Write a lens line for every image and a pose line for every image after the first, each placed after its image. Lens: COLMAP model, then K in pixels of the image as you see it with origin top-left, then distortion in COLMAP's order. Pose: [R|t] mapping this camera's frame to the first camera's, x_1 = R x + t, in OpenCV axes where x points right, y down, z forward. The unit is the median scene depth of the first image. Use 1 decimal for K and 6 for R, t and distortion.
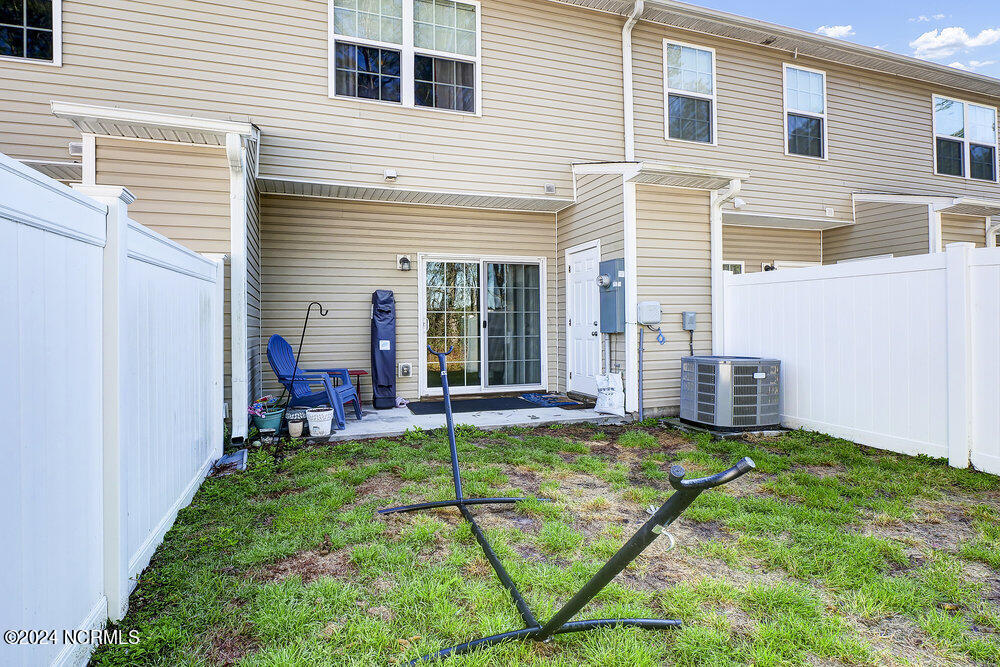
lens RADIAL K [[489.8, 0, 488.3], [0, 489.8, 325.0], [0, 0, 1]] dist [-0.004627, -0.006816]
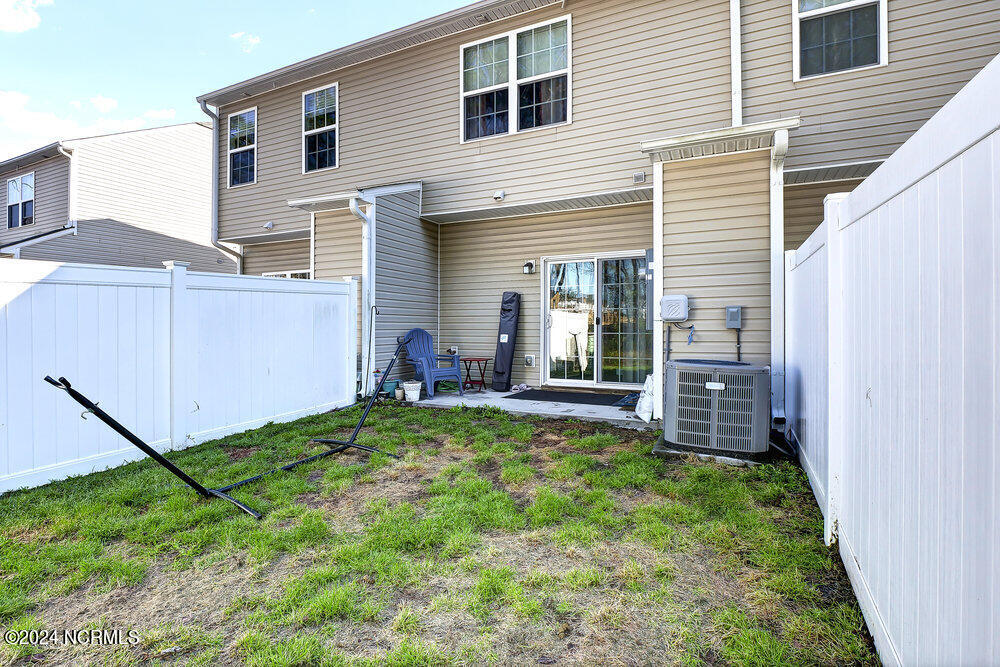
lens RADIAL K [[489.8, 0, 488.3], [0, 489.8, 325.0], [0, 0, 1]] dist [-0.004627, -0.006816]
pose [[0.718234, 0.007051, -0.695766, 0.605684], [-0.002187, 0.999967, 0.007876, -0.000960], [0.695798, -0.004135, 0.718225, 0.122654]]
